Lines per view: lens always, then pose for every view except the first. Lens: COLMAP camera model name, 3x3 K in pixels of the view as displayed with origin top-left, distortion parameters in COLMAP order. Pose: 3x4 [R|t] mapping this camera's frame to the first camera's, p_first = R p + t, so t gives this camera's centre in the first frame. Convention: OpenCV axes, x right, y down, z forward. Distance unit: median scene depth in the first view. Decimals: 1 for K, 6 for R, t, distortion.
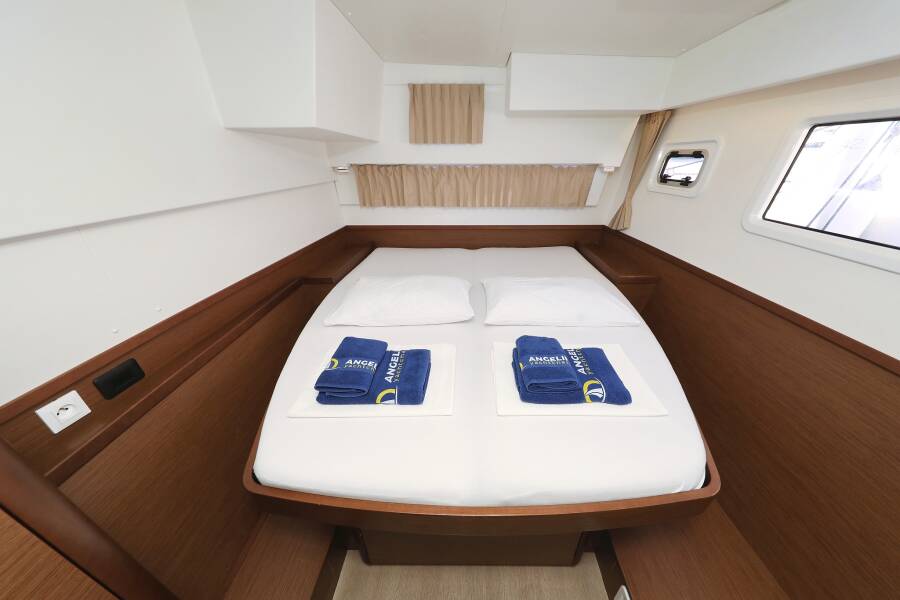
lens RADIAL K [[283.5, 0, 460.2], [0, 283.5, 303.0], [0, 0, 1]] dist [0.004572, -0.000309]
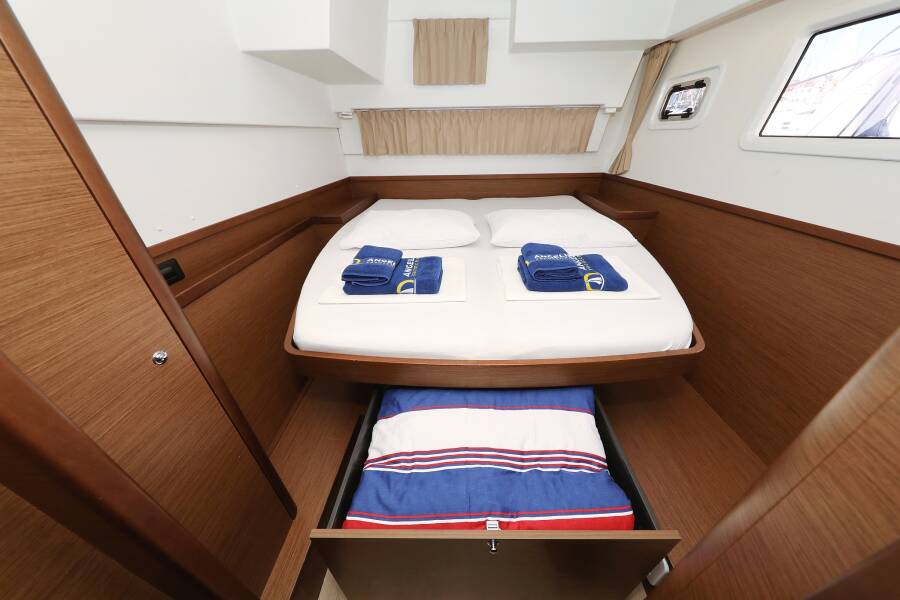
lens RADIAL K [[283.5, 0, 451.8], [0, 283.5, 305.3], [0, 0, 1]] dist [0.004572, -0.000309]
pose [[0.999970, -0.000774, -0.007644, -0.059747], [0.001199, 0.998443, 0.055776, 0.284544], [0.007589, -0.055783, 0.998414, -0.091185]]
